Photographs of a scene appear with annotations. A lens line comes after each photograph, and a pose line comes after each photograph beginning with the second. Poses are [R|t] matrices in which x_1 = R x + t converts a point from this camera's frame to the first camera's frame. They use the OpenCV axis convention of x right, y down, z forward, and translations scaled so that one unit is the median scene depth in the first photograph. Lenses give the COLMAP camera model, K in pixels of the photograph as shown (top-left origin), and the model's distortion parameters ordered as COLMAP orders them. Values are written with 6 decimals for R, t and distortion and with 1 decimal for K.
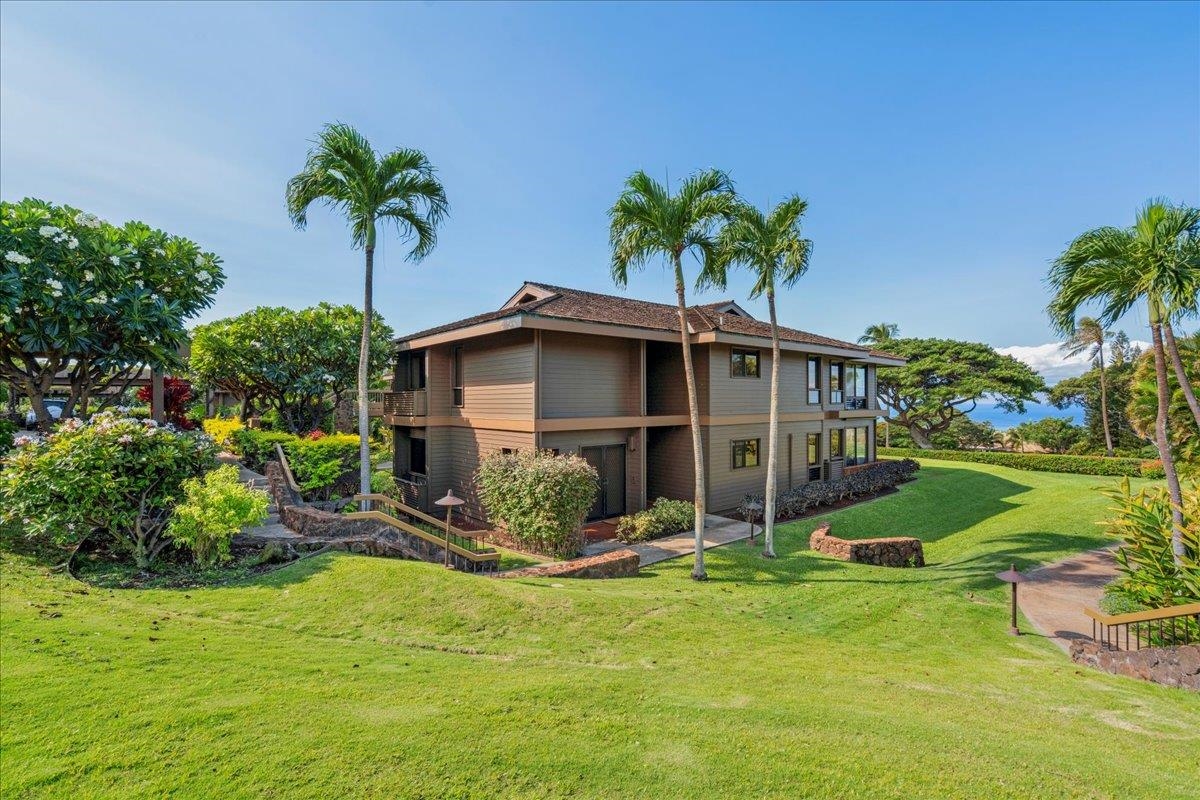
lens RADIAL K [[536.0, 0, 598.4], [0, 536.0, 399.5], [0, 0, 1]] dist [-0.009352, 0.004950]
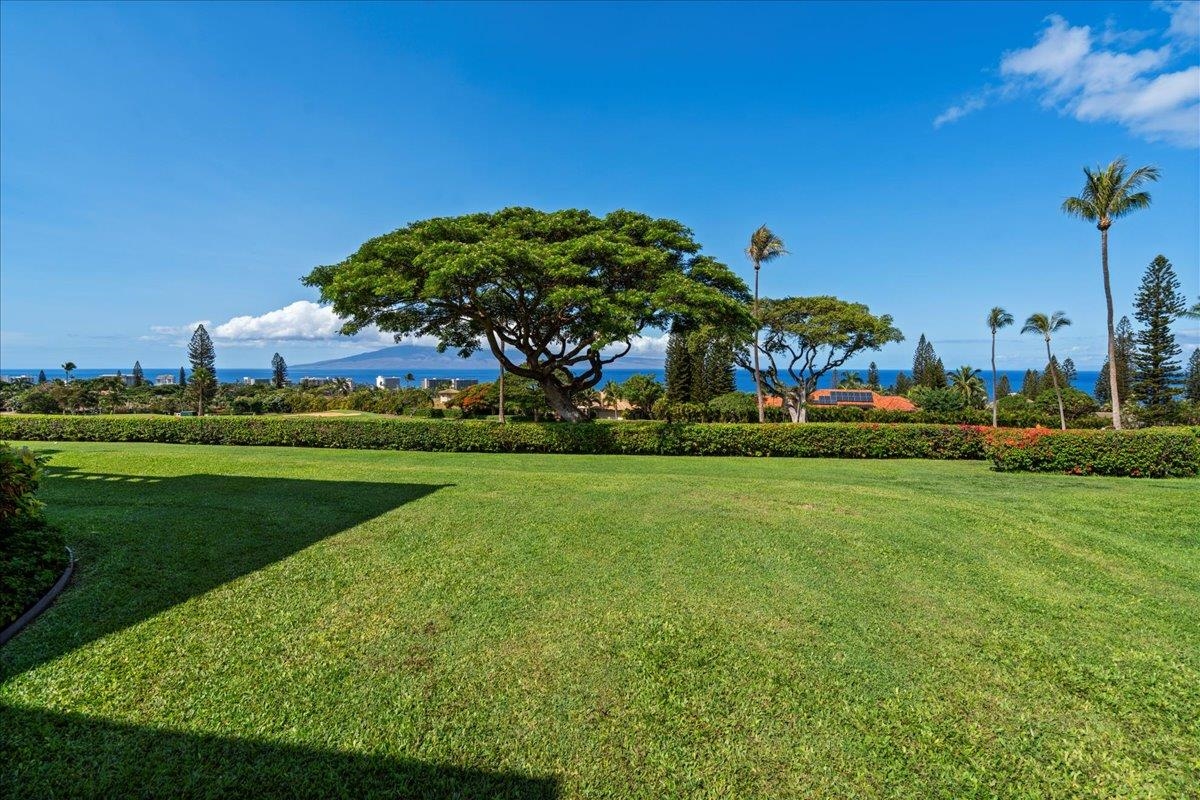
lens RADIAL K [[536.0, 0, 600.3], [0, 536.0, 397.6], [0, 0, 1]] dist [-0.009352, 0.004950]
pose [[0.763954, -0.035485, 0.644294, 0.911007], [-0.004180, 0.998194, 0.059931, 0.109246], [-0.645257, -0.048478, 0.762426, 1.801398]]
